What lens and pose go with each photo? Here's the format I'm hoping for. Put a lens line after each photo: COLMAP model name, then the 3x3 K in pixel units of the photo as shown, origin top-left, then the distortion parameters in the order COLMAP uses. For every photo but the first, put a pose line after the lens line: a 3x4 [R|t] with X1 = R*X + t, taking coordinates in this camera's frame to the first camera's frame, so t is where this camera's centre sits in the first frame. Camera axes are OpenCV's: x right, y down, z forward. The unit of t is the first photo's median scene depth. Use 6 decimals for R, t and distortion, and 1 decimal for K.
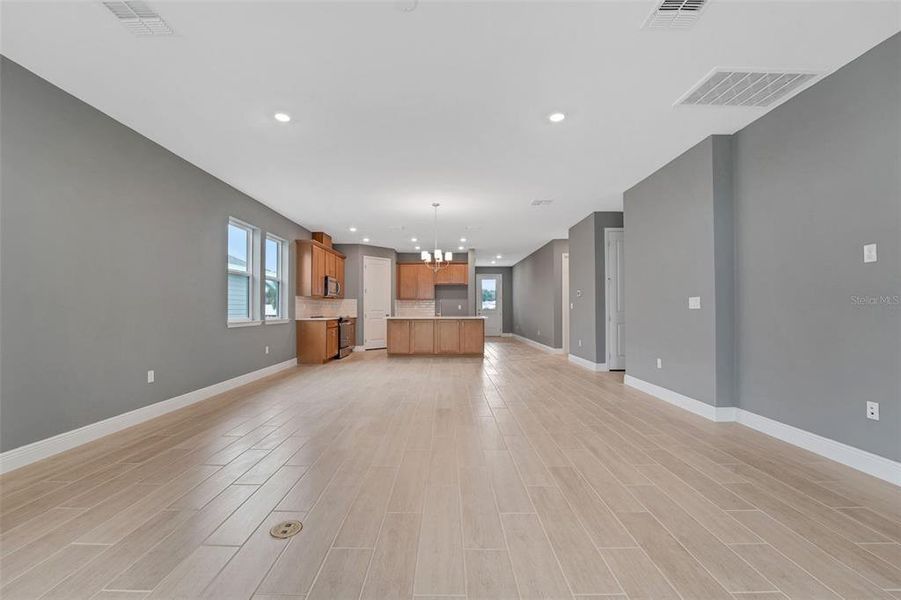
lens RADIAL K [[373.7, 0, 445.3], [0, 373.7, 301.0], [0, 0, 1]] dist [-0.002661, -0.000314]
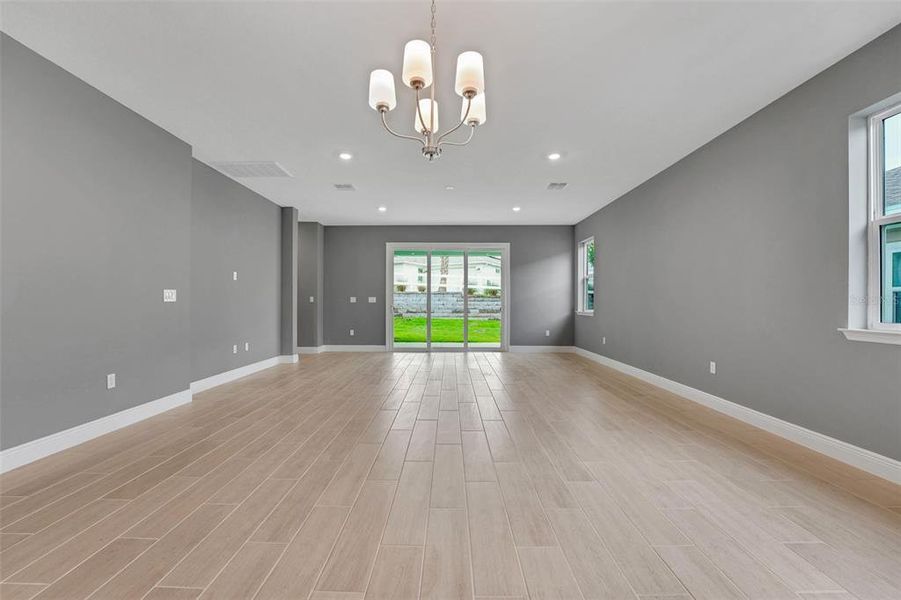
lens RADIAL K [[373.7, 0, 445.3], [0, 373.7, 301.0], [0, 0, 1]] dist [-0.002661, -0.000314]
pose [[-0.999924, 0.000590, 0.012316, -0.022621], [0.000313, 0.999746, -0.022529, 0.016720], [-0.012326, -0.022523, -0.999670, 0.809655]]
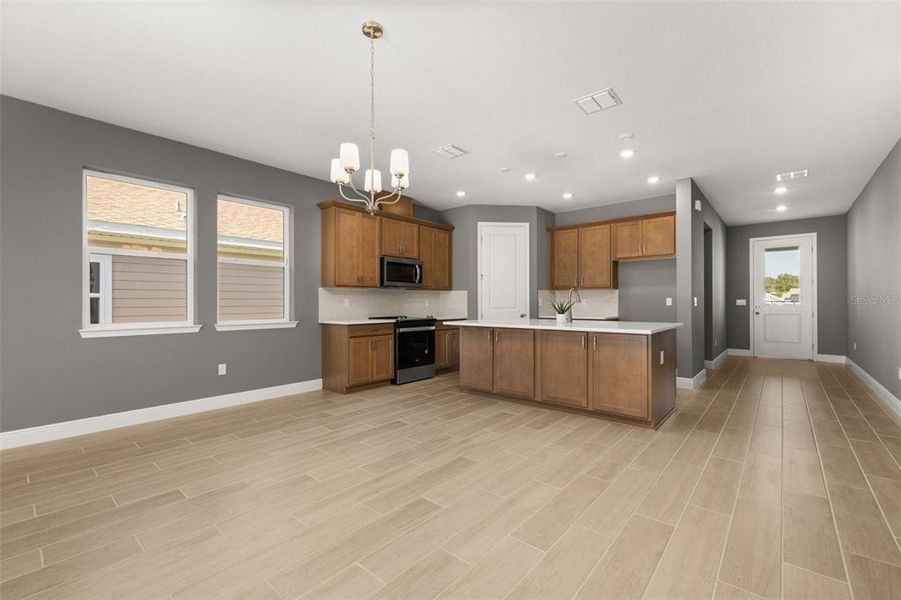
lens RADIAL K [[378.5, 0, 450.6], [0, 378.5, 303.0], [0, 0, 1]] dist [-0.002742, -0.000257]
pose [[0.753028, -0.001159, -0.657987, 0.181460], [0.017080, 0.999696, 0.017786, 0.004995], [0.657767, -0.024632, 0.752819, 0.496442]]
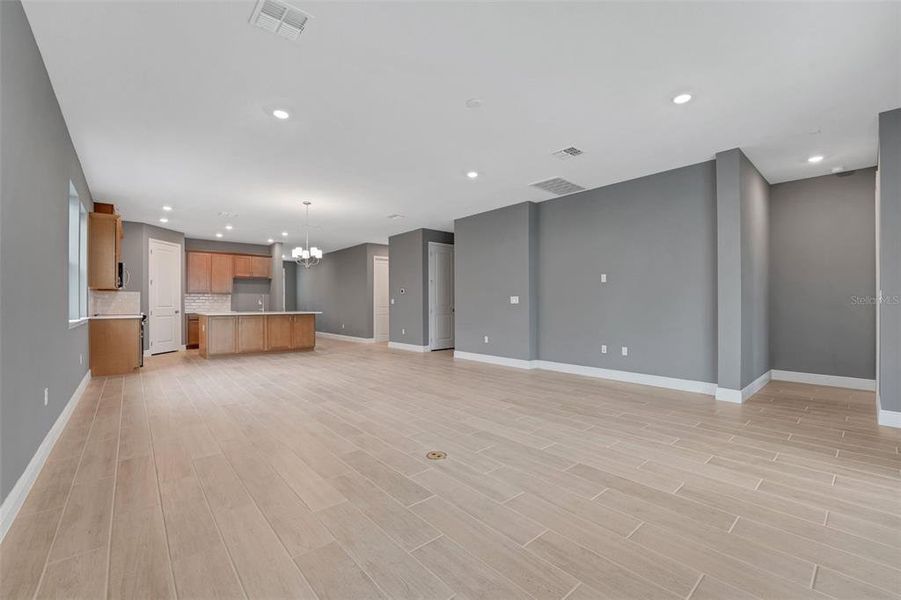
lens RADIAL K [[385.1, 0, 435.5], [0, 385.1, 299.2], [0, 0, 1]] dist [-0.000580, -0.000121]
pose [[0.773535, 0.006194, 0.633724, -0.277255], [-0.011727, 0.999921, 0.004542, -0.000775], [-0.633646, -0.010945, 0.773546, -0.034960]]
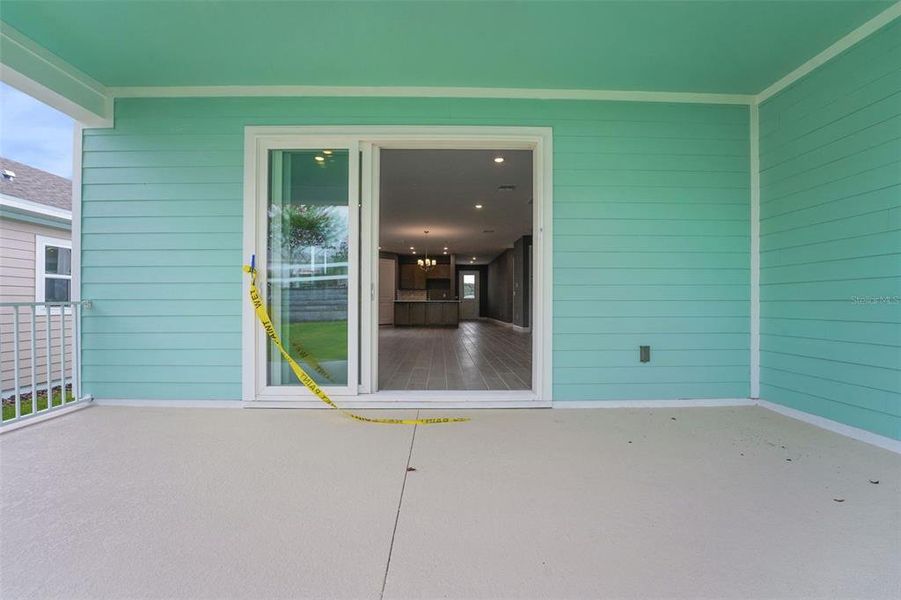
lens RADIAL K [[378.5, 0, 450.6], [0, 378.5, 303.0], [0, 0, 1]] dist [-0.002742, -0.000257]
pose [[0.999467, 0.002548, 0.032548, 0.018453], [-0.003215, 0.999786, 0.020449, 0.018020], [-0.032489, -0.020543, 0.999261, -0.462250]]
